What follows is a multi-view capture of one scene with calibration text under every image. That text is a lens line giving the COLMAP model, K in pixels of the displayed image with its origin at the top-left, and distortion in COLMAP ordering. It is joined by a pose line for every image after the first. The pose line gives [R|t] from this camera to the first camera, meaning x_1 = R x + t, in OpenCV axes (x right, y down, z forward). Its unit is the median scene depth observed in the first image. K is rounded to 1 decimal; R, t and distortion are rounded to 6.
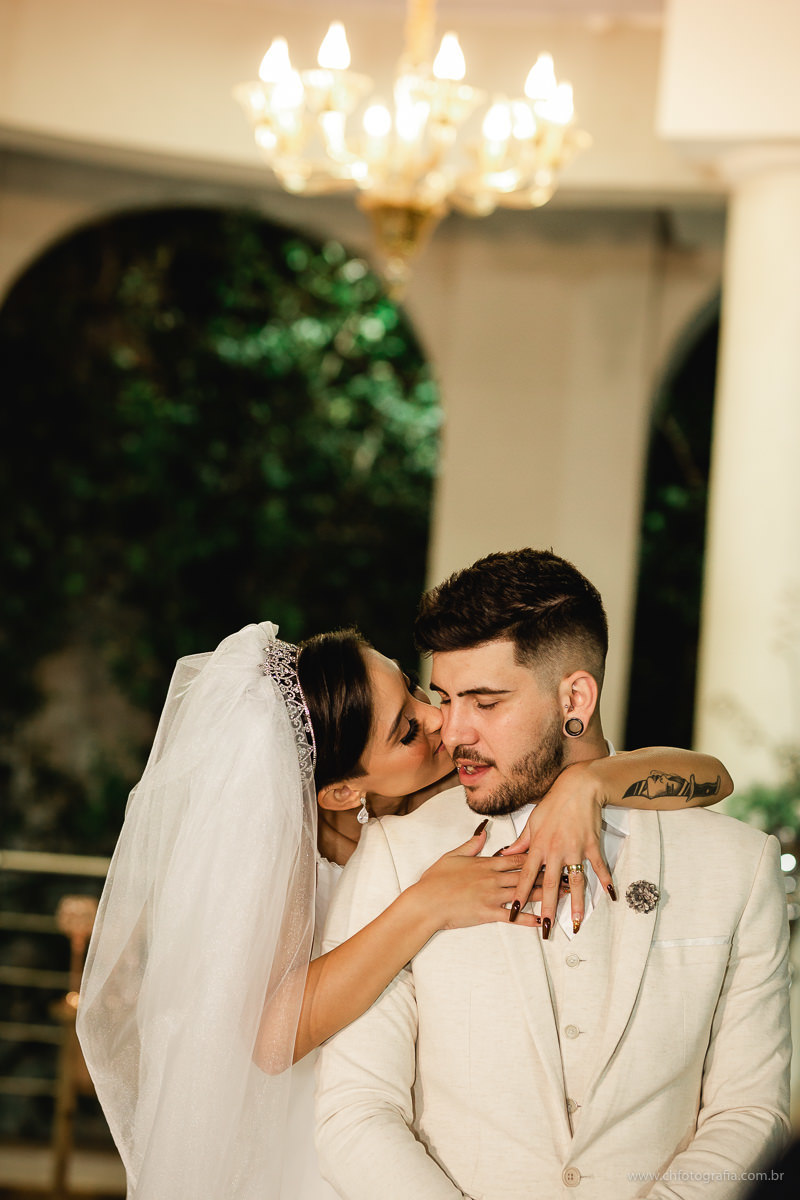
lens RADIAL K [[2774.7, 0, 400.0], [0, 2774.7, 600.0], [0, 0, 1]] dist [-0.034542, 0.052580]
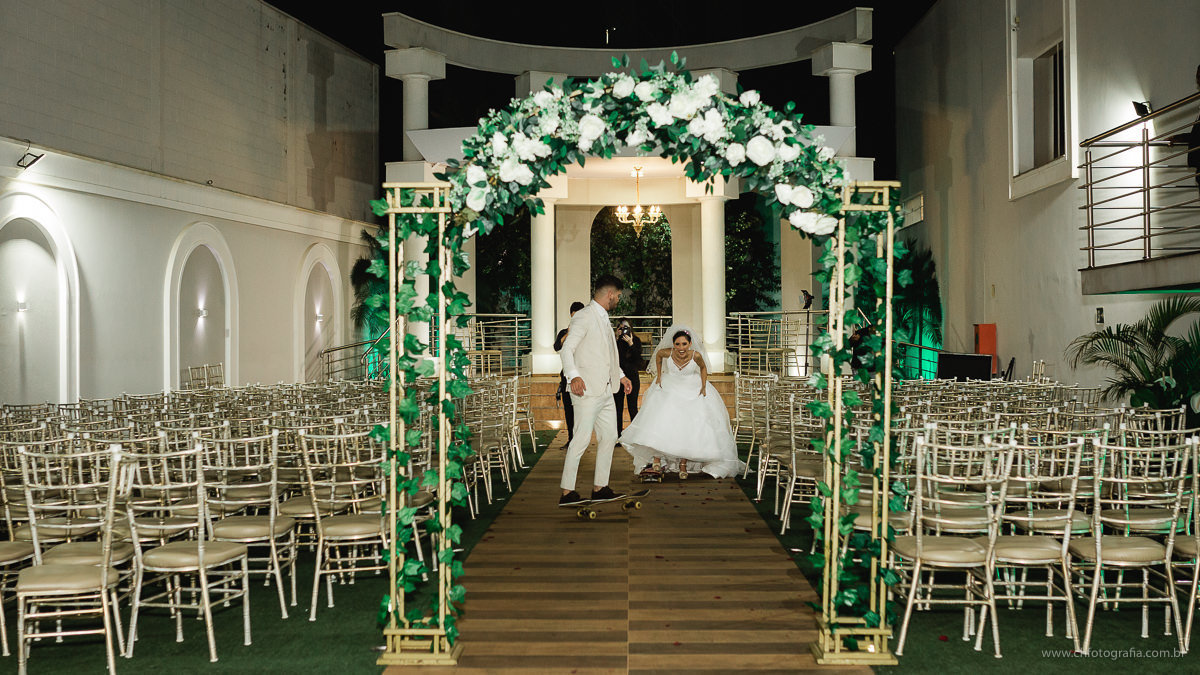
lens RADIAL K [[1380.1, 0, 600.0], [0, 1380.1, 337.5], [0, 0, 1]] dist [0.000183, -0.000226]
pose [[0.978927, -0.085503, -0.185448, 0.368182], [0.103171, 0.990781, 0.087798, -0.114618], [0.176232, -0.105081, 0.978724, -1.778641]]
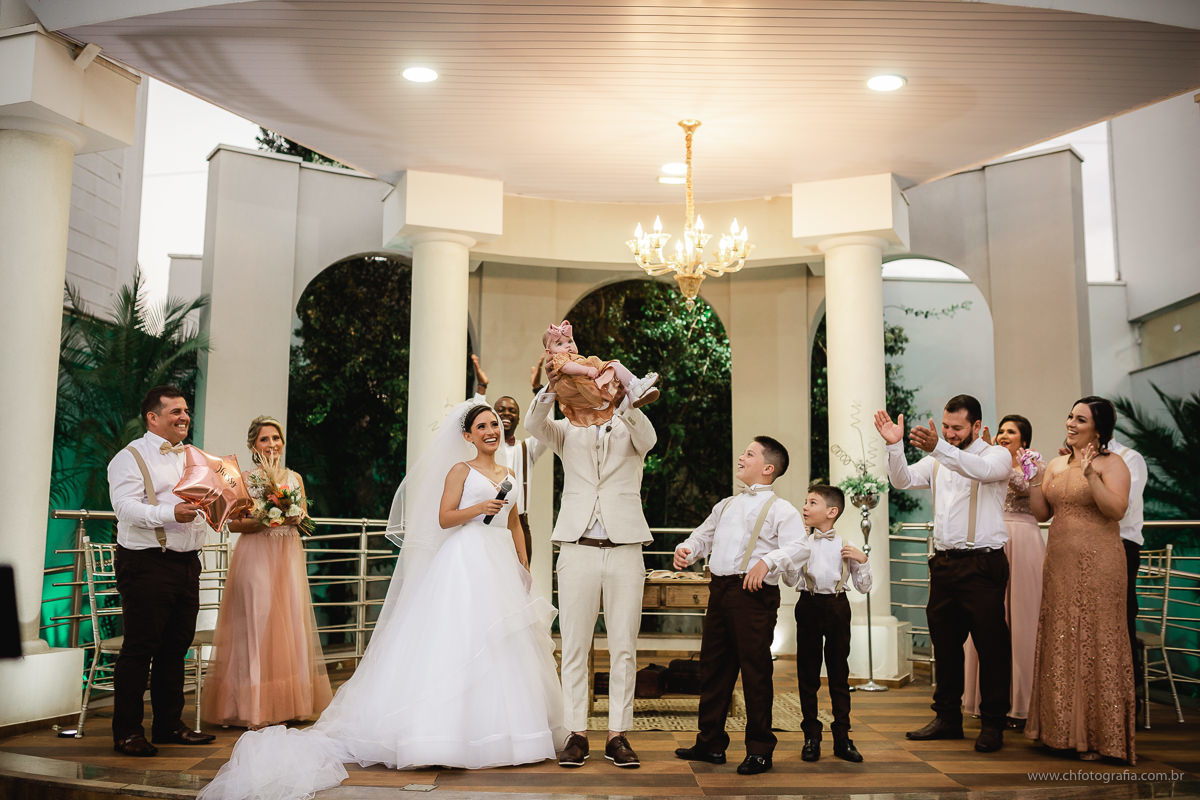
lens RADIAL K [[1130.9, 0, 600.0], [0, 1130.9, 400.0], [0, 0, 1]] dist [-0.089447, 0.119868]
pose [[0.985782, -0.089640, -0.142119, 0.039519], [0.085853, 0.995775, -0.032576, 0.006292], [0.144439, 0.019911, 0.989313, -0.082379]]
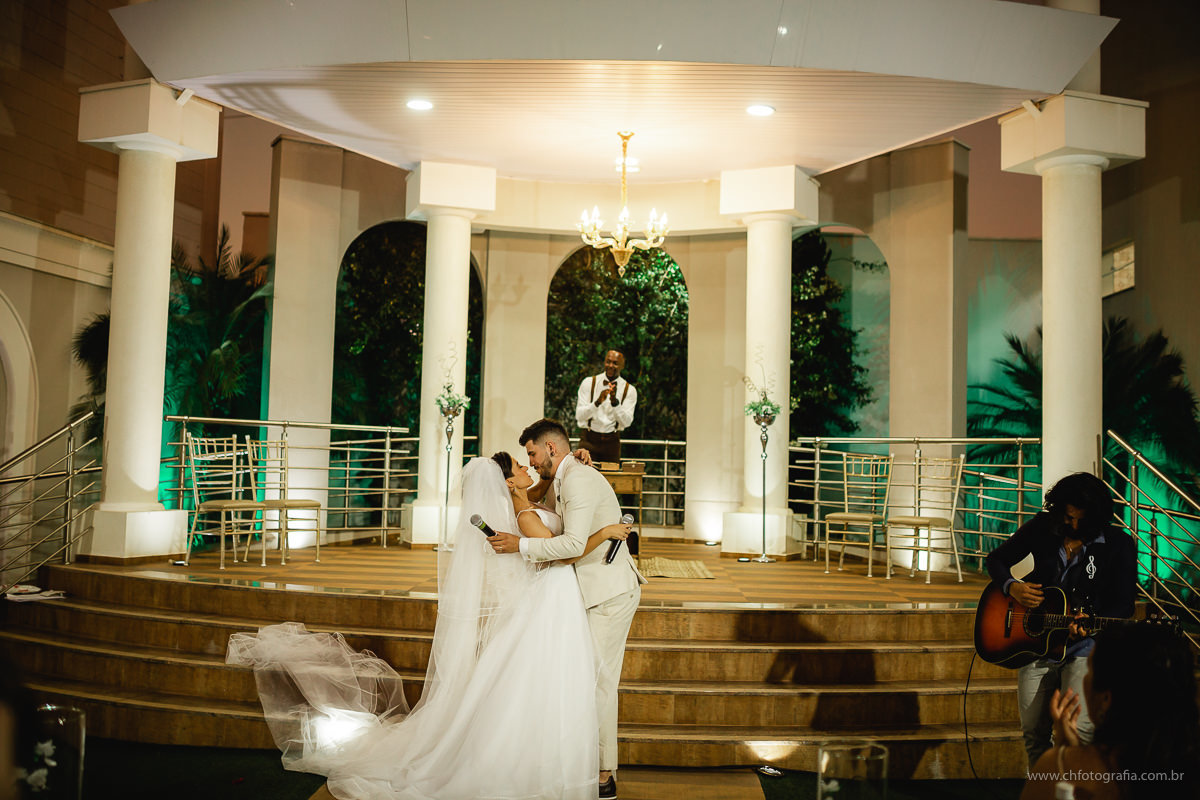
lens RADIAL K [[1130.9, 0, 600.0], [0, 1130.9, 400.0], [0, 0, 1]] dist [-0.089447, 0.119868]
pose [[0.976120, -0.064159, -0.207540, 0.175272], [0.071962, 0.996948, 0.030259, 0.006872], [0.204965, -0.044472, 0.977758, -0.320853]]
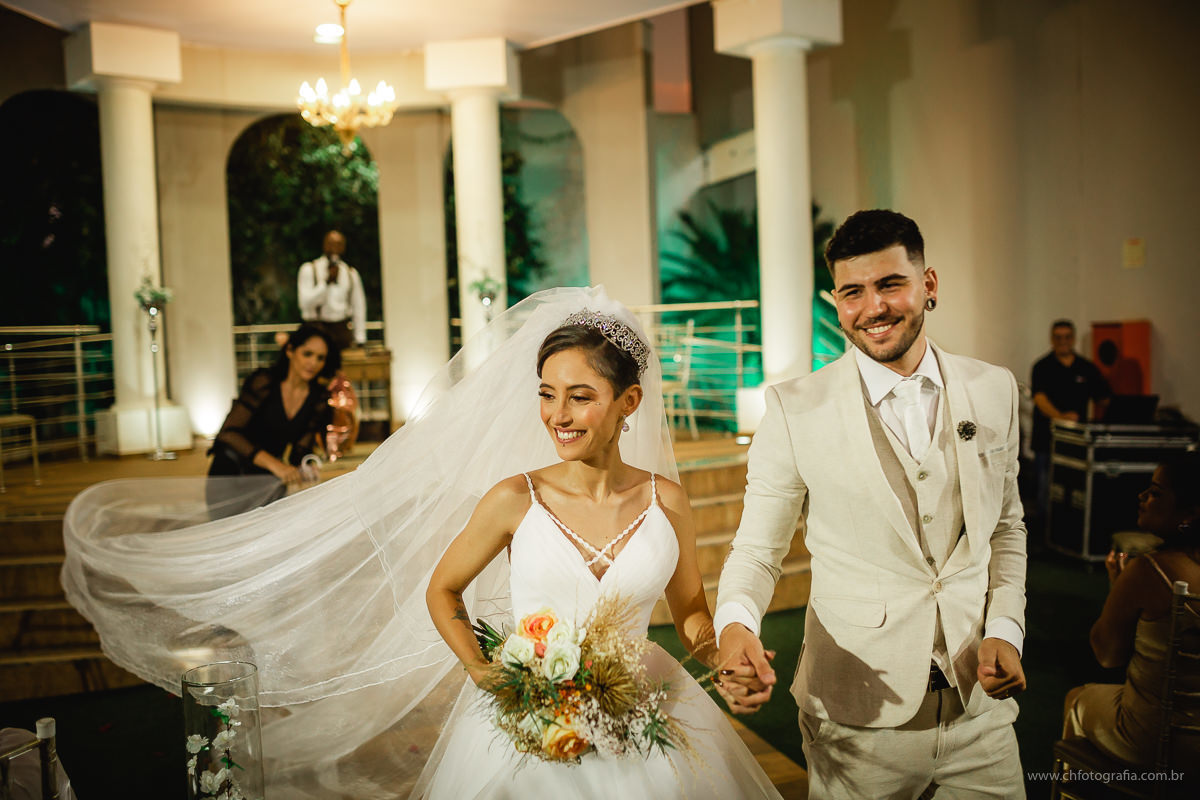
lens RADIAL K [[1130.9, 0, 600.0], [0, 1130.9, 400.0], [0, 0, 1]] dist [-0.089447, 0.119868]
pose [[0.980749, -0.122427, 0.152127, 0.036096], [0.095683, 0.980413, 0.172148, -0.009654], [-0.170223, -0.154278, 0.973254, -0.321592]]
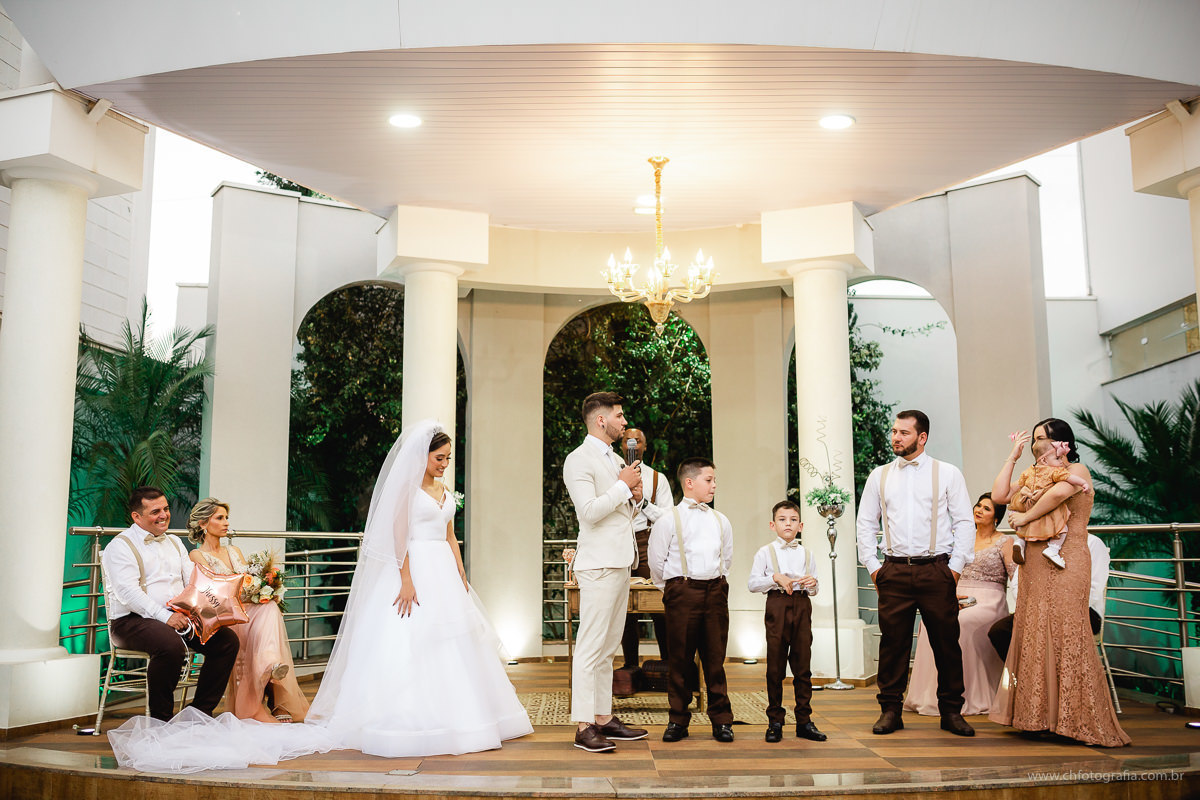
lens RADIAL K [[1130.9, 0, 600.0], [0, 1130.9, 400.0], [0, 0, 1]] dist [-0.089447, 0.119868]
pose [[0.983383, -0.103865, -0.148896, 0.068926], [0.098024, 0.994117, -0.046066, 0.006959], [0.152804, 0.030706, 0.987779, -0.131249]]
